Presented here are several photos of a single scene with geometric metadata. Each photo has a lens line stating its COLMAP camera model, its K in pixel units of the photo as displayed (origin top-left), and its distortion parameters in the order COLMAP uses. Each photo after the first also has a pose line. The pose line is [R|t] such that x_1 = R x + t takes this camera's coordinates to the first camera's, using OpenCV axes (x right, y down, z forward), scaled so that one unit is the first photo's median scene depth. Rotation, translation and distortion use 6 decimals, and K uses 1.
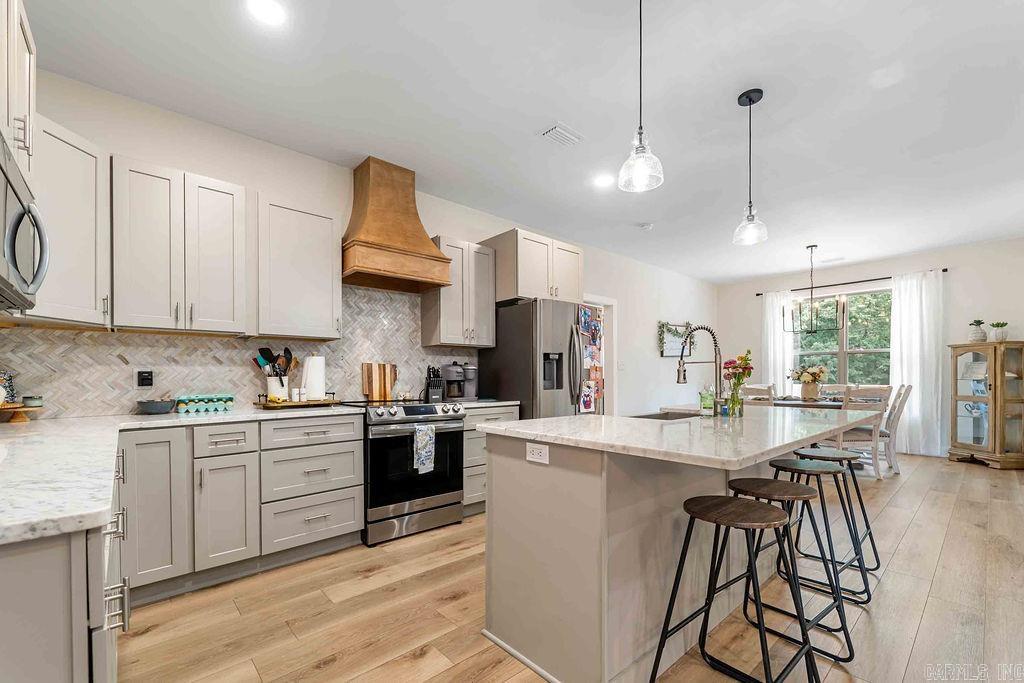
lens RADIAL K [[435.1, 0, 509.3], [0, 435.1, 374.9], [0, 0, 1]] dist [0.001451, -0.000396]
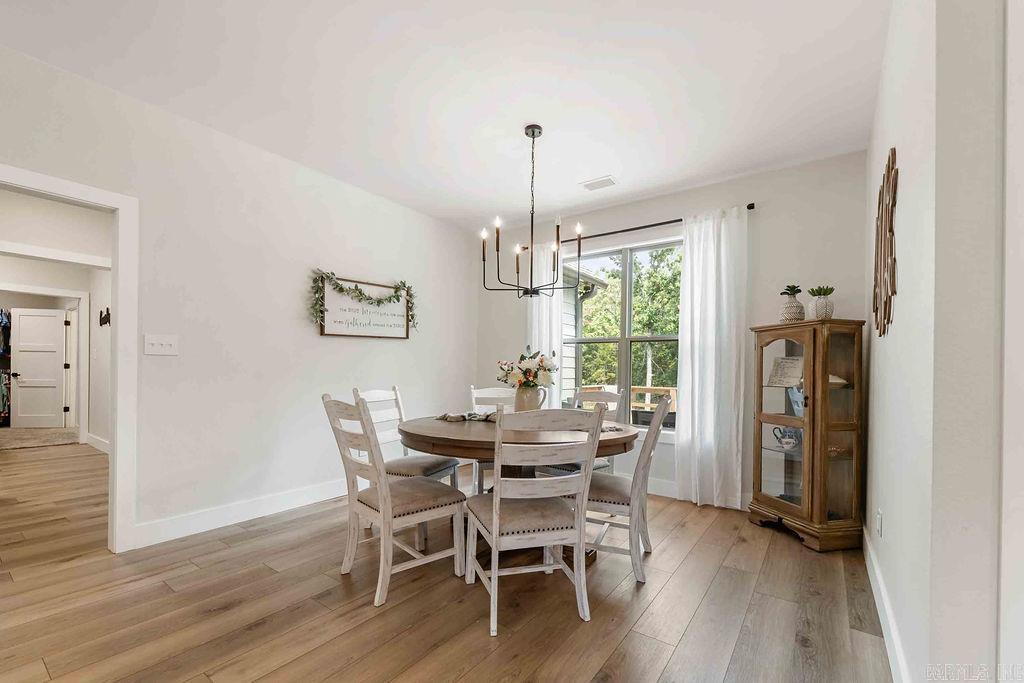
lens RADIAL K [[423.1, 0, 516.2], [0, 423.1, 359.2], [0, 0, 1]] dist [0.000450, -0.000163]
pose [[0.978010, 0.023385, 0.207242, 0.590767], [-0.021198, 0.999694, -0.012771, -0.011136], [-0.207478, 0.008097, 0.978206, 0.515626]]
